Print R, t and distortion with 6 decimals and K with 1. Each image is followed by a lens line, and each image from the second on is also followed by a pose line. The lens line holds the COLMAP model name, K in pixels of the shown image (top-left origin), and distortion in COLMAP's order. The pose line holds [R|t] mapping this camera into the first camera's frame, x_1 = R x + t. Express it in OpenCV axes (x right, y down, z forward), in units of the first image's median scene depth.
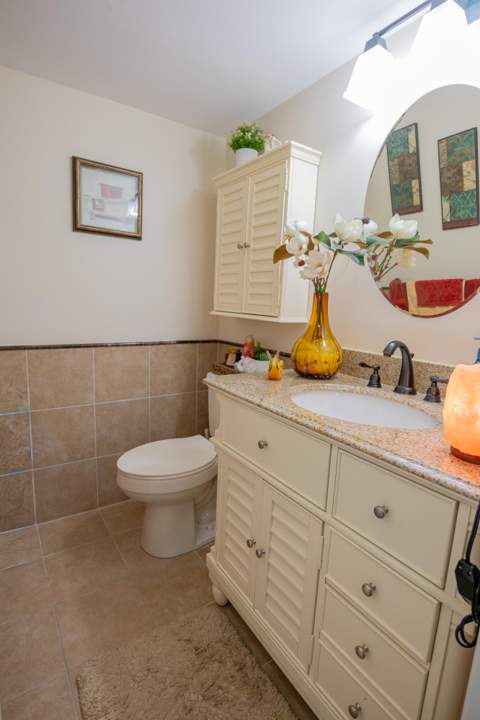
lens RADIAL K [[363.0, 0, 238.9], [0, 363.0, 364.8], [0, 0, 1]] dist [0.001075, 0.000487]
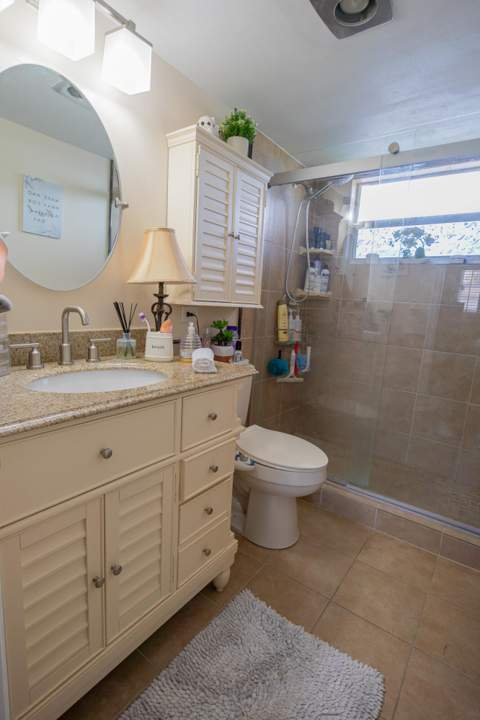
lens RADIAL K [[363.0, 0, 240.6], [0, 363.0, 359.0], [0, 0, 1]] dist [0.001075, 0.000487]
pose [[-0.312998, -0.214700, 0.925168, -0.876430], [0.079998, 0.964692, 0.250937, -0.194770], [-0.946379, 0.152555, -0.284771, 1.060447]]
